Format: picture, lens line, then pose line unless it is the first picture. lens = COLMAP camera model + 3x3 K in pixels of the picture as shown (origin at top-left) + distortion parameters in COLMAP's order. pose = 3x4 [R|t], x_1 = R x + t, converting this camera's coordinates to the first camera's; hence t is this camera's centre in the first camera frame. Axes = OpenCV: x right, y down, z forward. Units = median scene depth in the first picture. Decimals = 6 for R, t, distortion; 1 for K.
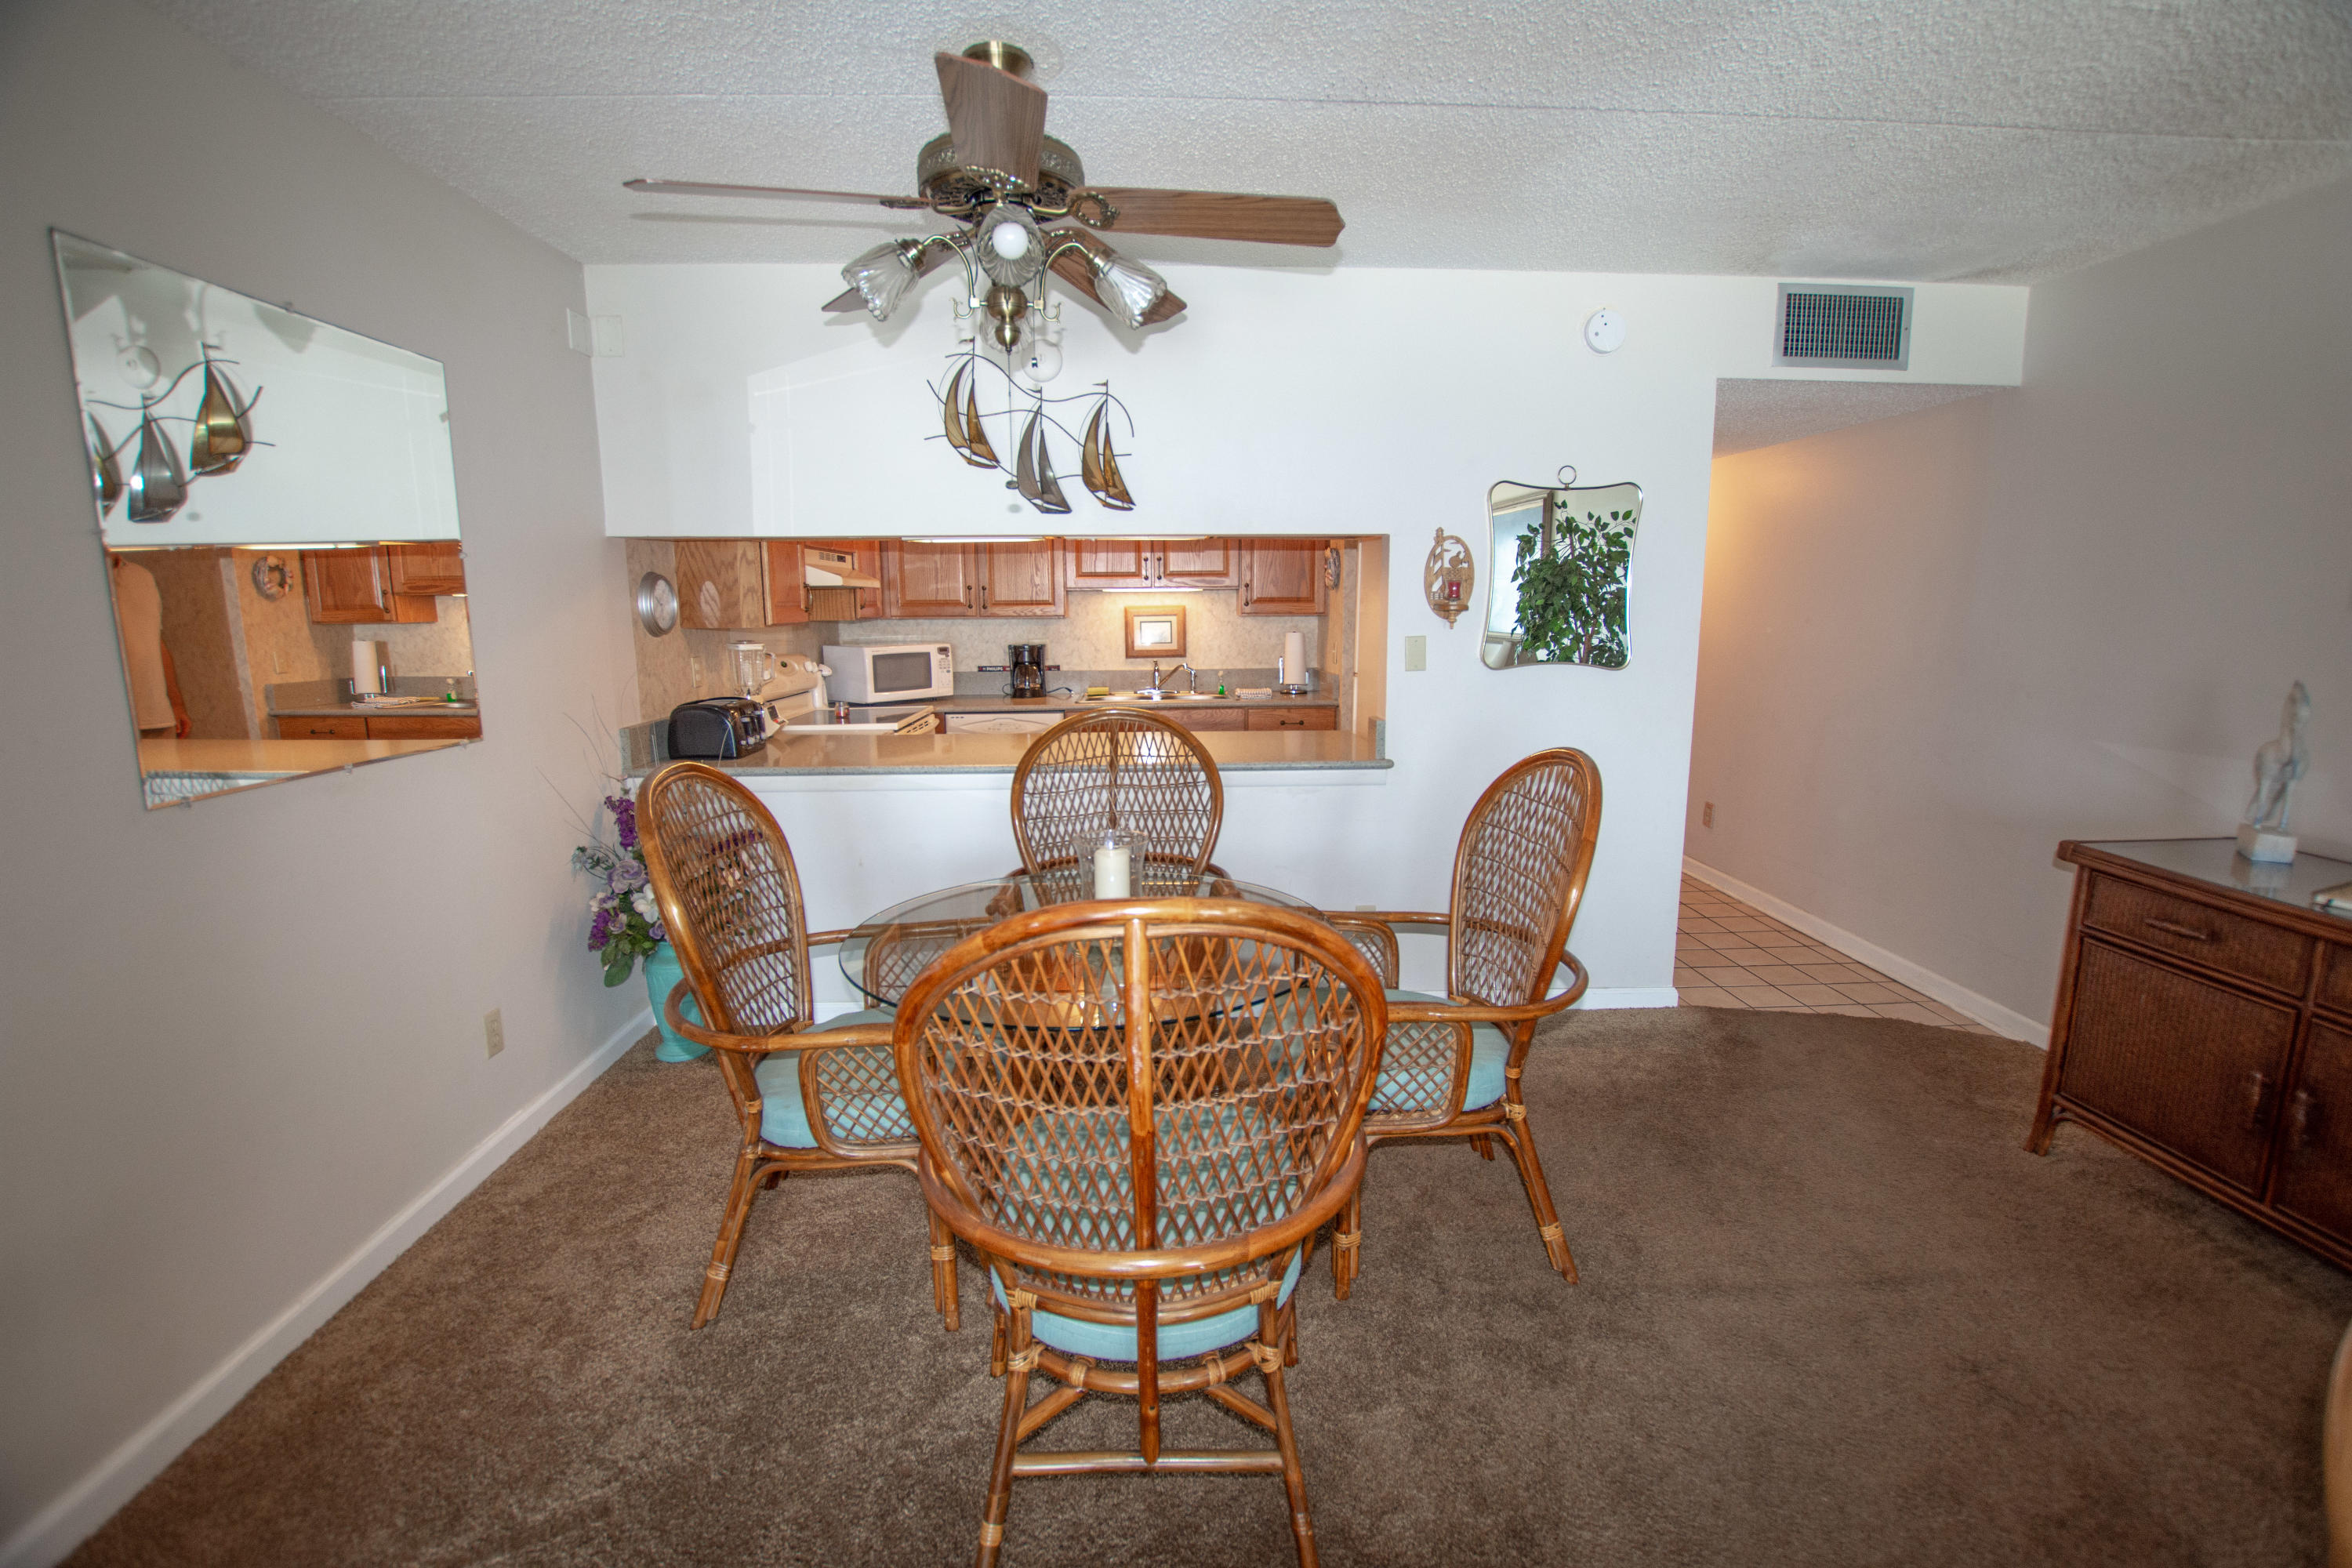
lens RADIAL K [[1045.2, 0, 1197.4], [0, 1045.2, 785.4], [0, 0, 1]] dist [-0.041414, 0.008975]
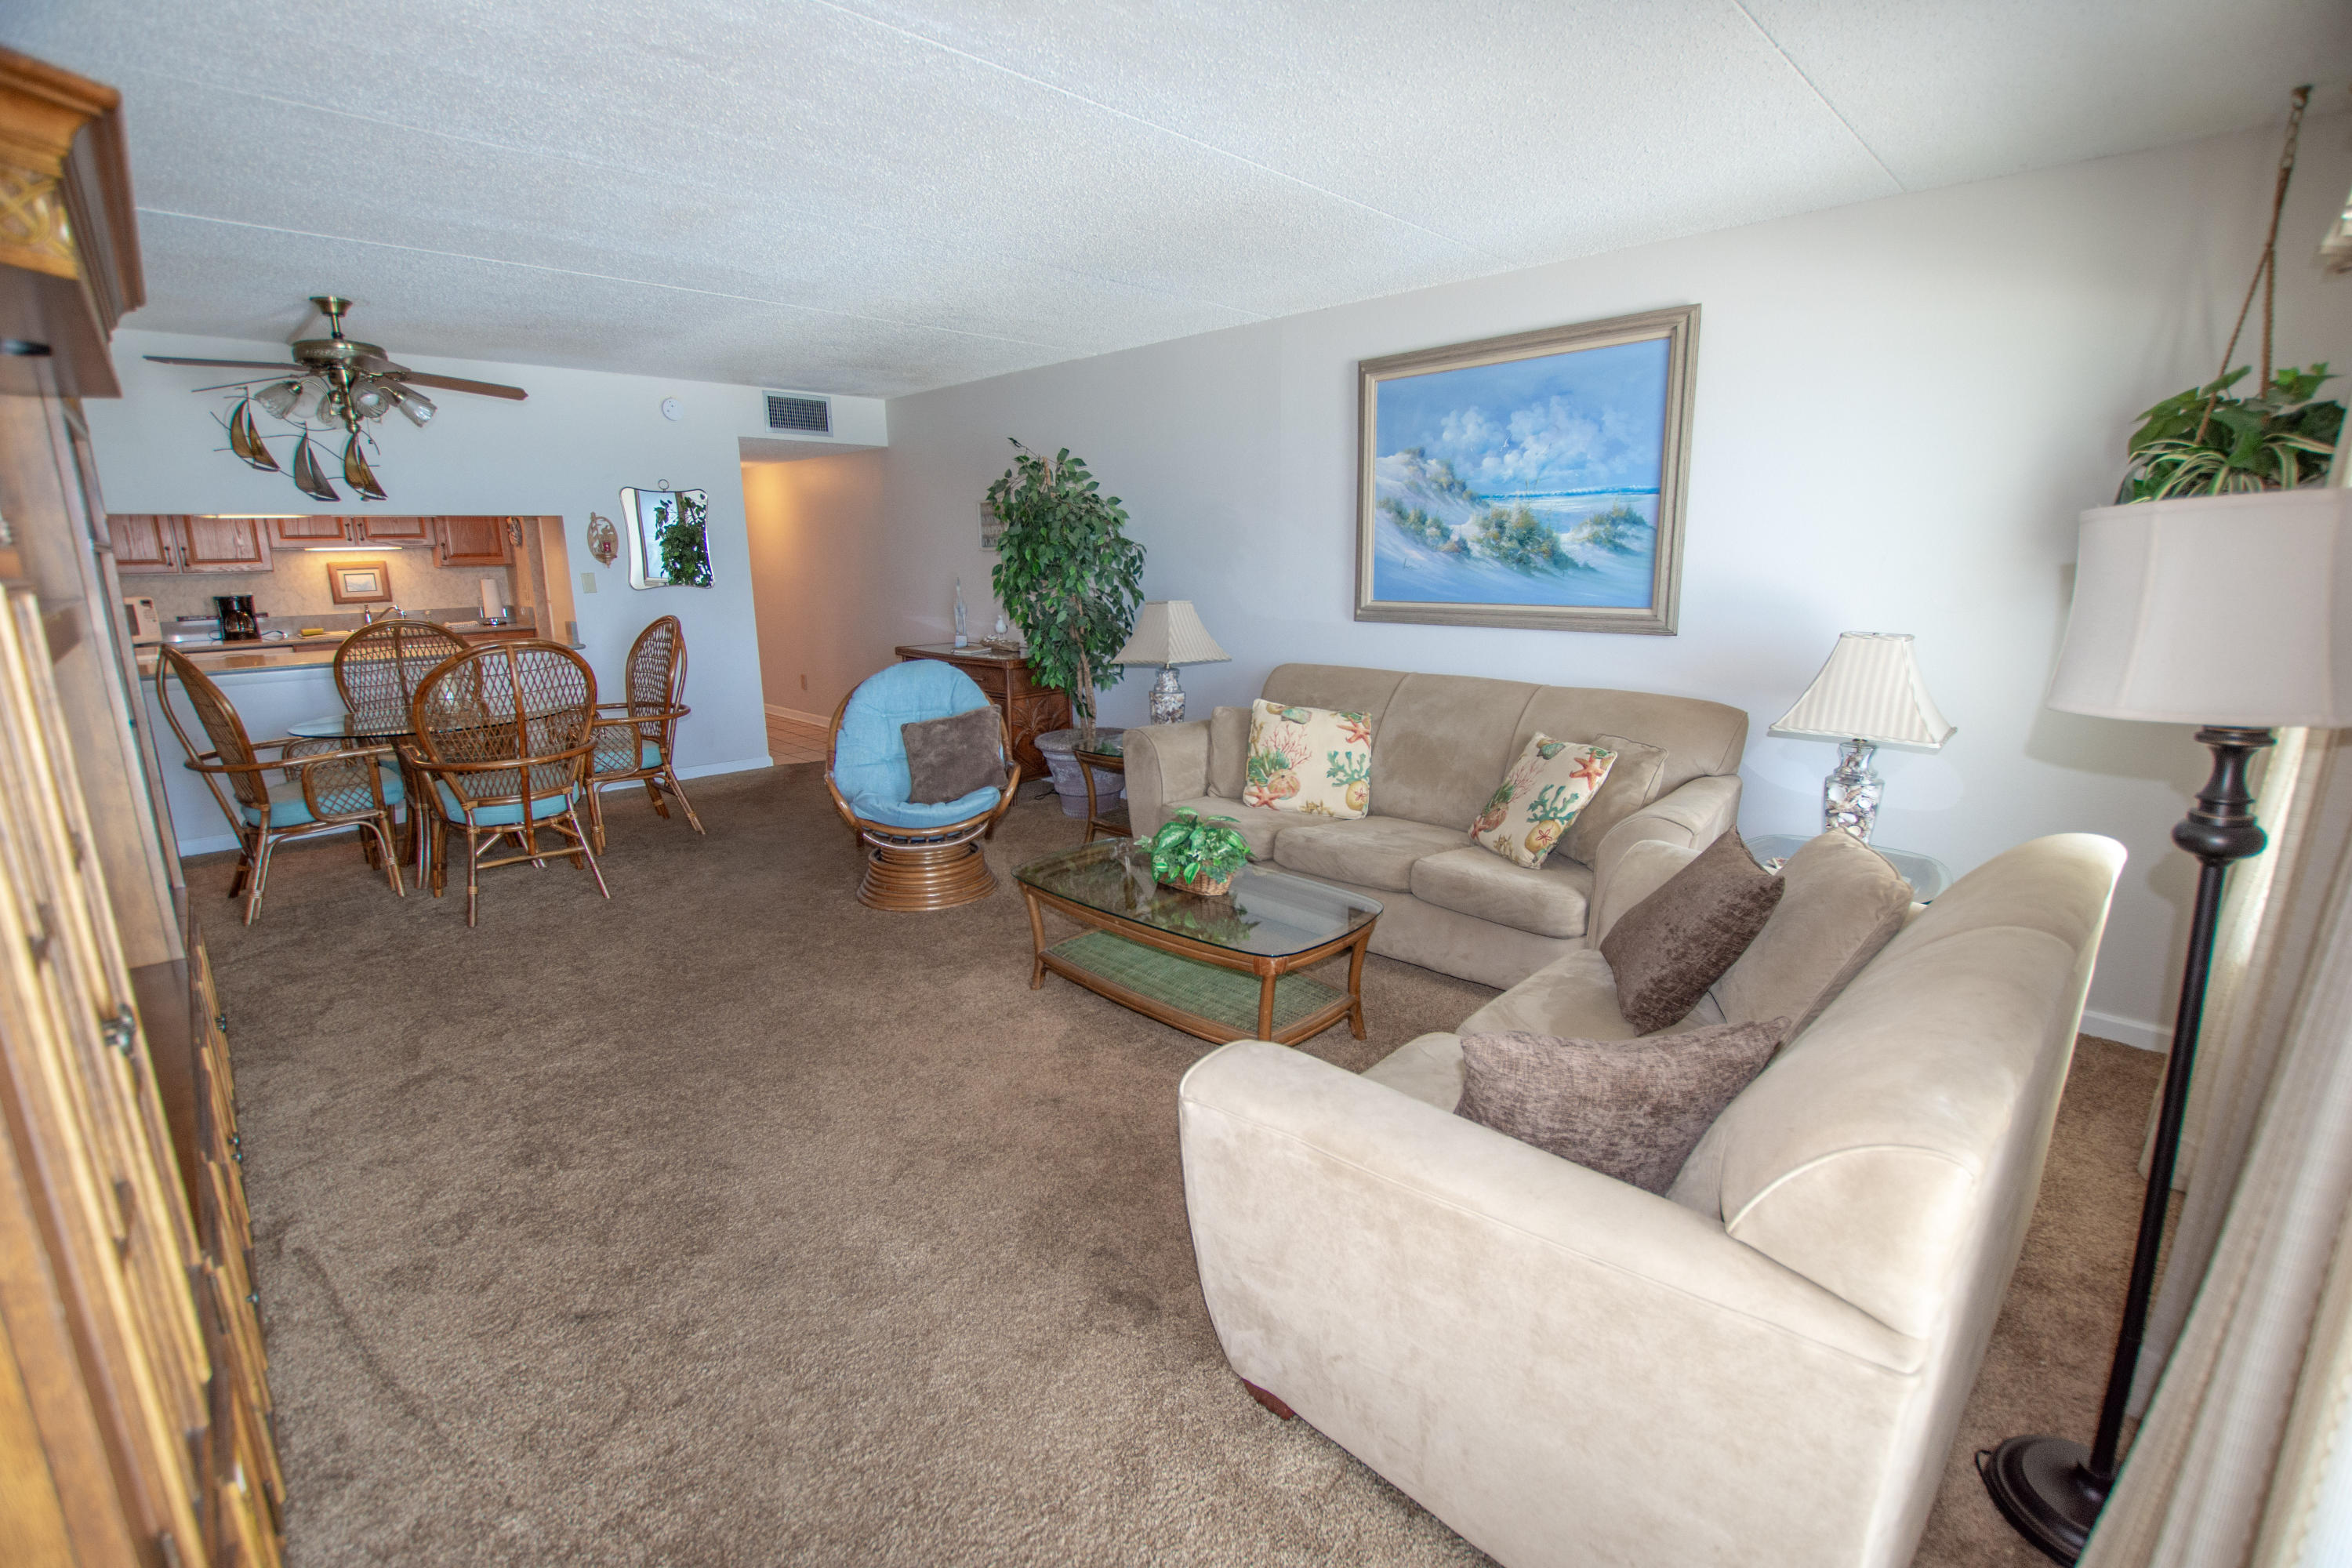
lens RADIAL K [[1045.2, 0, 1197.4], [0, 1045.2, 785.4], [0, 0, 1]] dist [-0.041414, 0.008975]
pose [[0.744719, -0.149161, 0.650496, -0.132620], [0.120677, 0.988733, 0.088563, 0.115394], [-0.656377, 0.012545, 0.754328, -0.625862]]
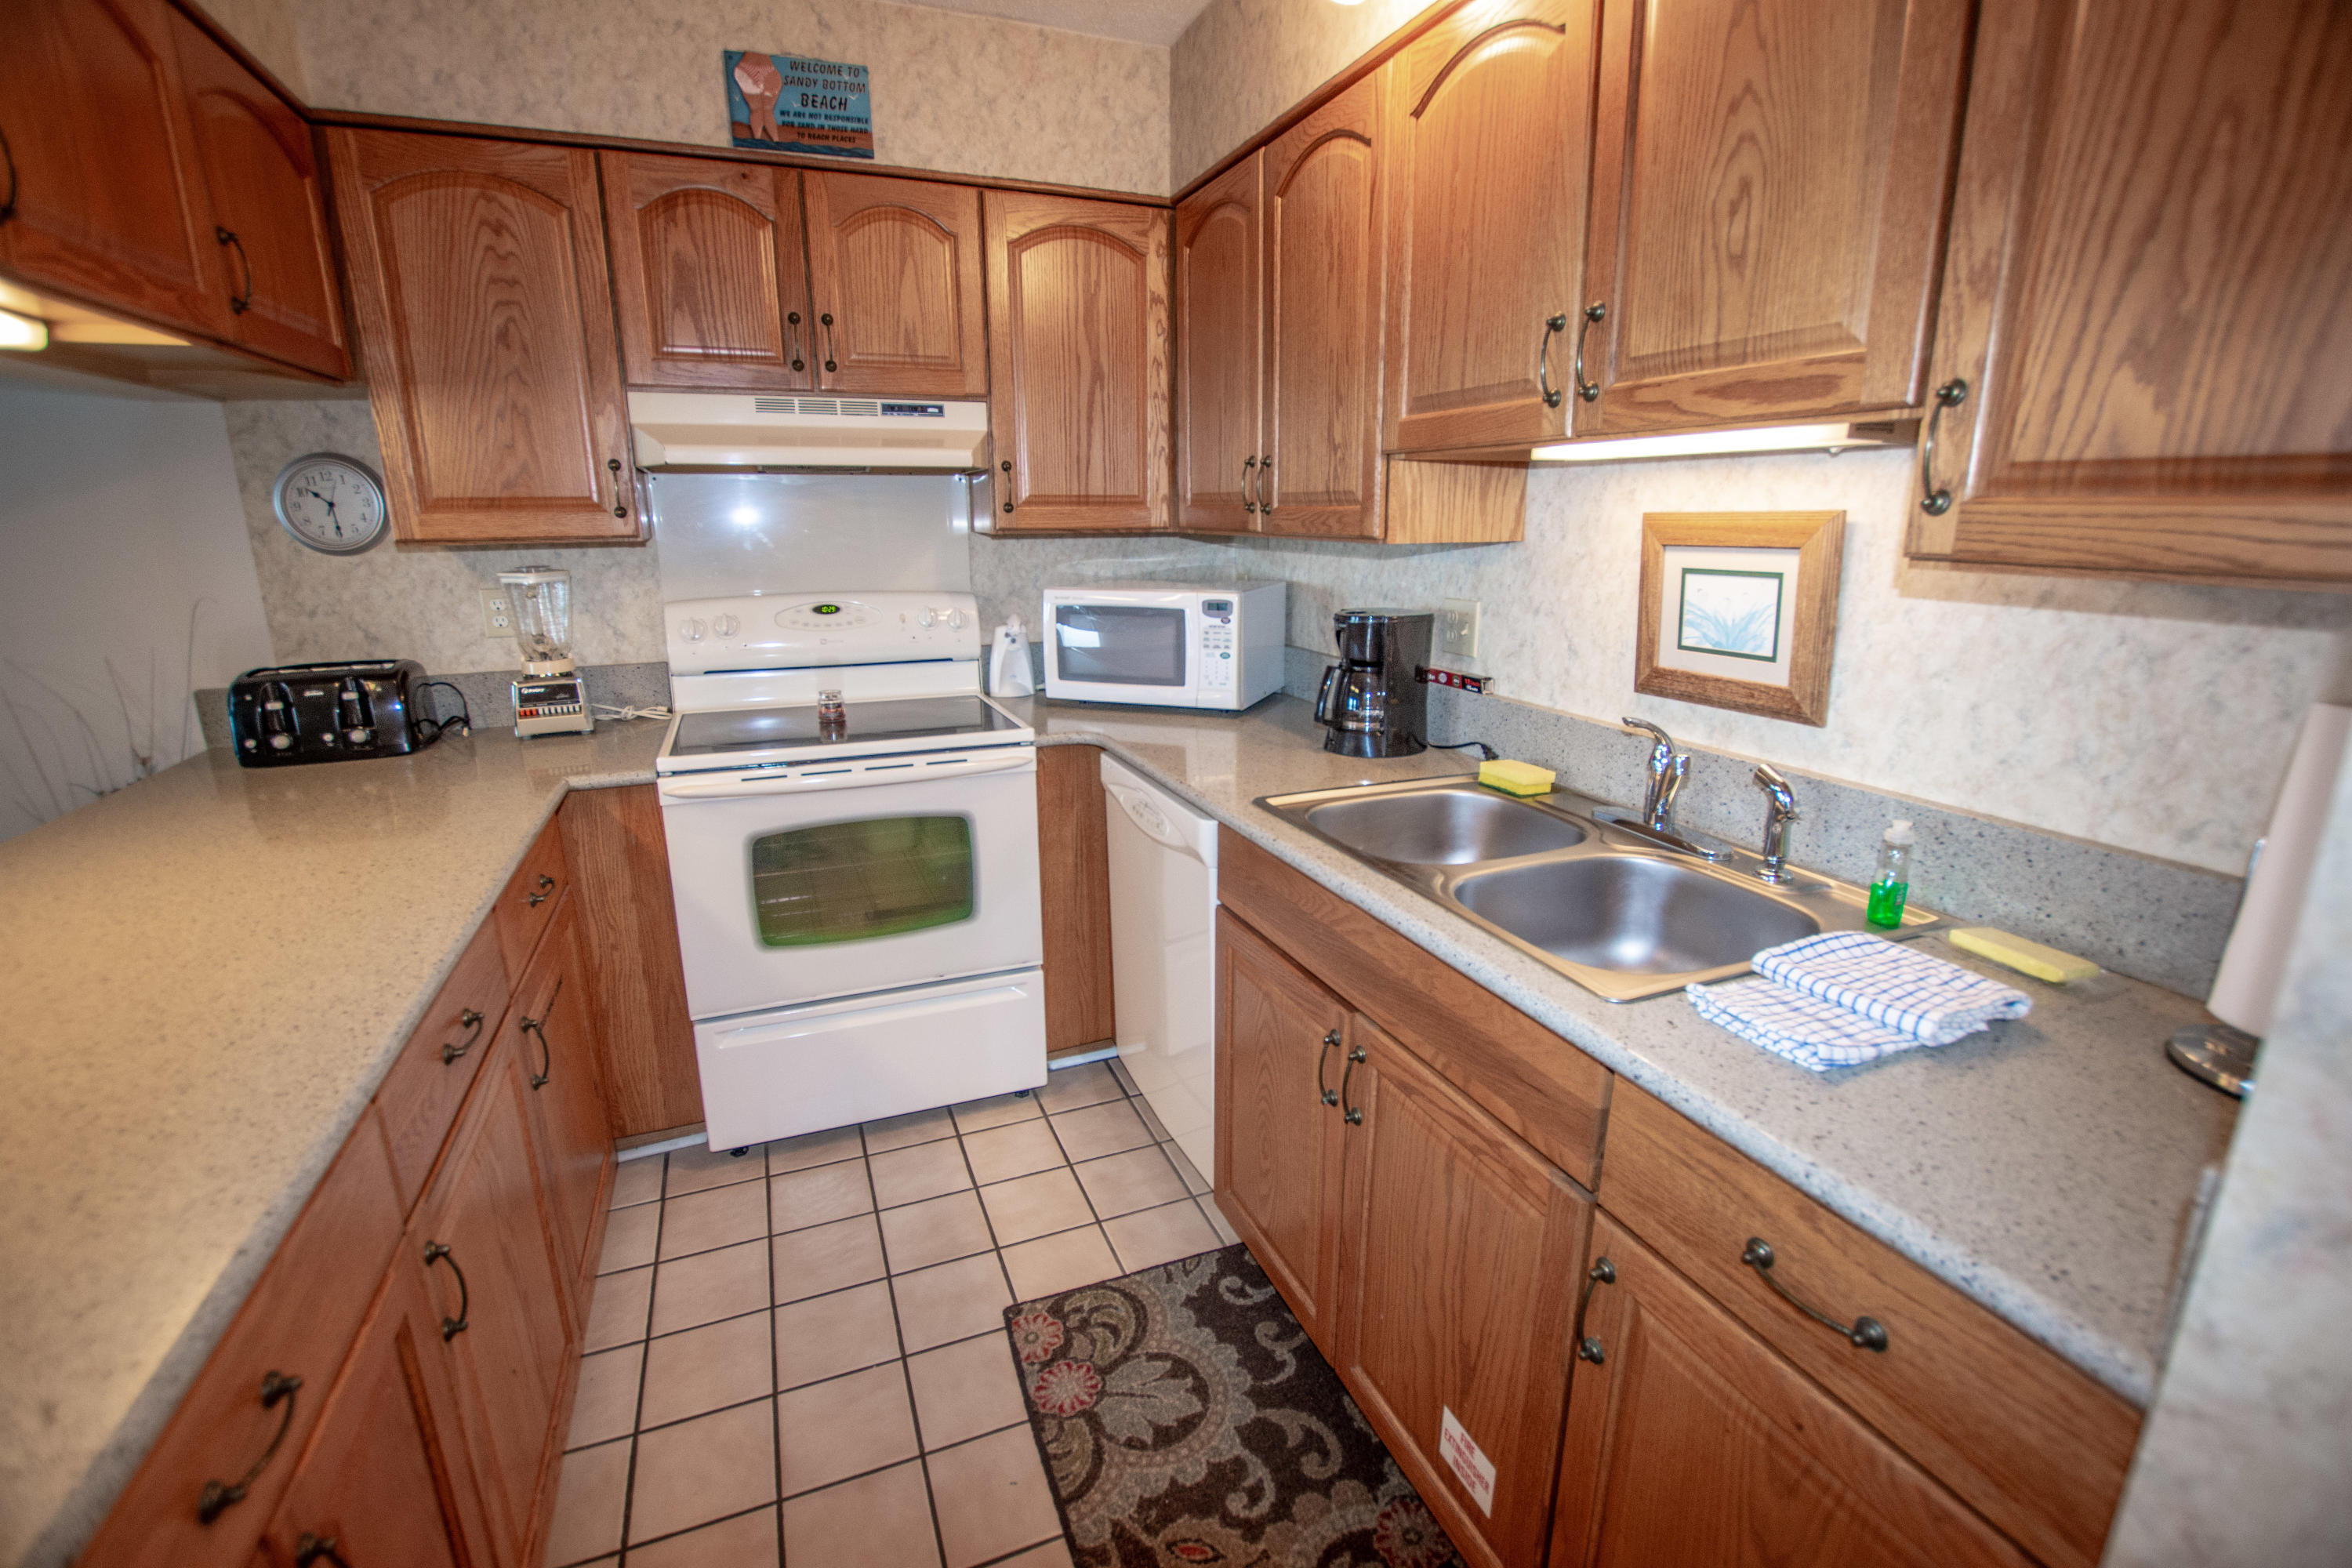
lens RADIAL K [[1045.2, 0, 1197.4], [0, 1045.2, 785.4], [0, 0, 1]] dist [-0.041414, 0.008975]
pose [[0.346644, 0.244375, -0.905604, 0.170145], [-0.166988, 0.966121, 0.196786, -0.142591], [0.923013, 0.083010, 0.375708, 0.836036]]
